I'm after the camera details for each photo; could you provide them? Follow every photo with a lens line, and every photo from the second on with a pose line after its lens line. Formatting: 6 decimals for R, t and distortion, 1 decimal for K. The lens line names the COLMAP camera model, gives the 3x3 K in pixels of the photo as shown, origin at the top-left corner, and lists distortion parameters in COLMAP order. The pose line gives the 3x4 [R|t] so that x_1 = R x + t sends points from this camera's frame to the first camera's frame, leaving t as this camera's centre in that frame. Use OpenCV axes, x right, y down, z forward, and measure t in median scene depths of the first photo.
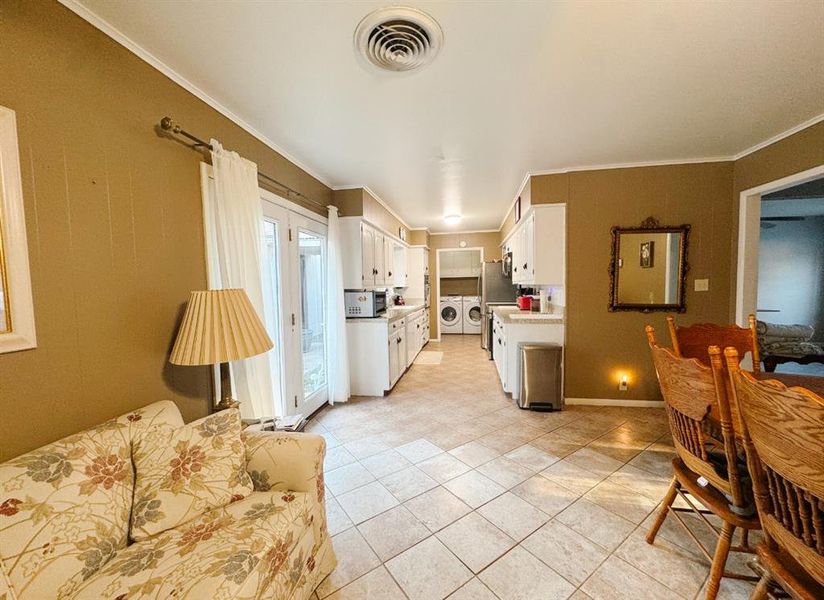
lens RADIAL K [[327.6, 0, 415.9], [0, 327.6, 304.8], [0, 0, 1]] dist [0.000458, 0.000021]
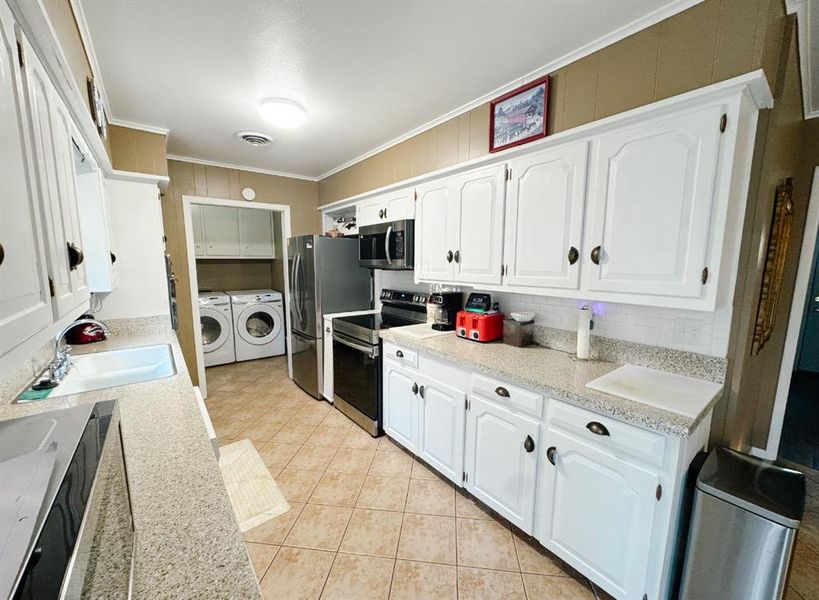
lens RADIAL K [[326.2, 0, 412.3], [0, 326.2, 305.1], [0, 0, 1]] dist [-0.003539, 0.001182]
pose [[0.674061, -0.079600, 0.734374, -0.095813], [0.028512, 0.996240, 0.081814, -0.080685], [-0.738125, -0.034210, 0.673796, 0.749730]]
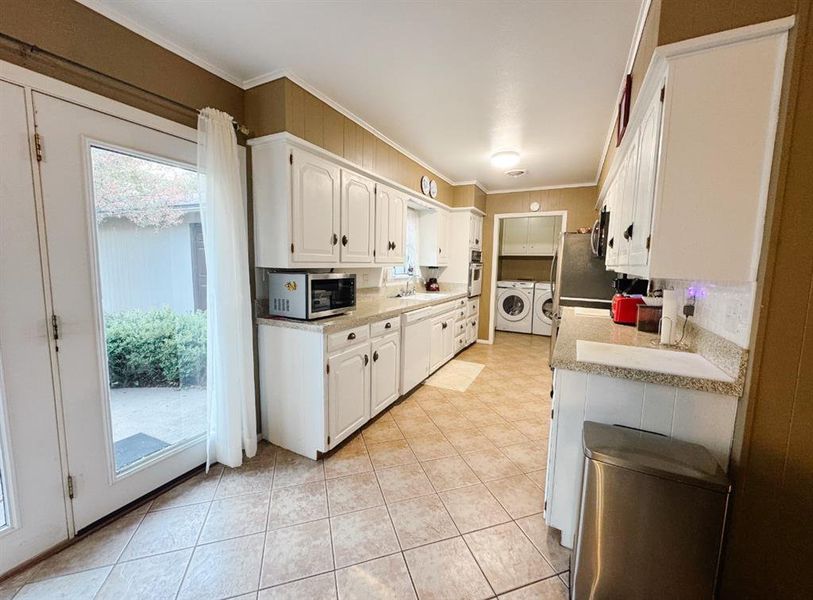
lens RADIAL K [[323.8, 0, 407.1], [0, 323.8, 296.4], [0, 0, 1]] dist [-0.003539, 0.001182]
pose [[0.952525, 0.068775, -0.296591, 0.159466], [-0.054890, 0.996982, 0.054902, -0.034141], [0.299472, -0.036015, 0.953425, 0.428227]]
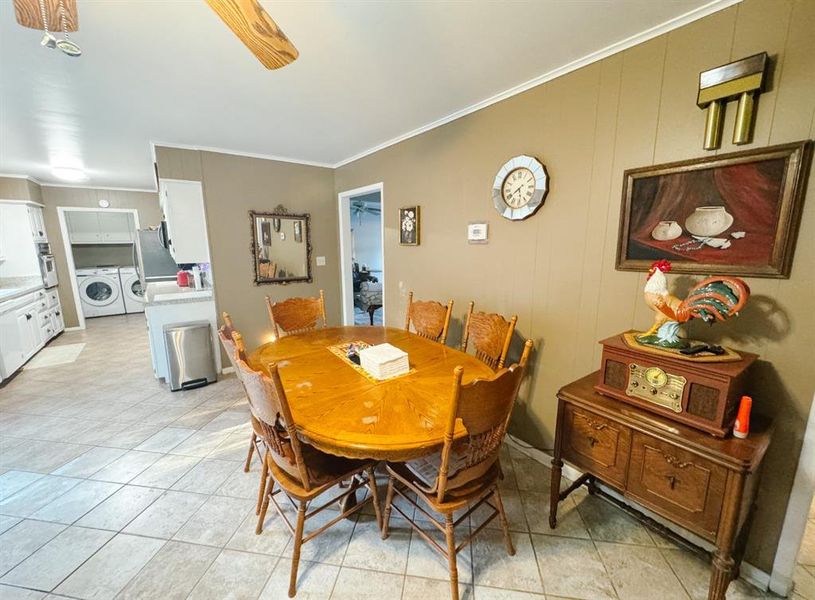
lens RADIAL K [[324.6, 0, 401.4], [0, 324.6, 301.3], [0, 0, 1]] dist [-0.003539, 0.001182]
pose [[0.698950, -0.116750, 0.705577, 0.102729], [0.037166, 0.991182, 0.127191, -0.036702], [-0.714204, -0.062677, 0.697126, -0.112251]]
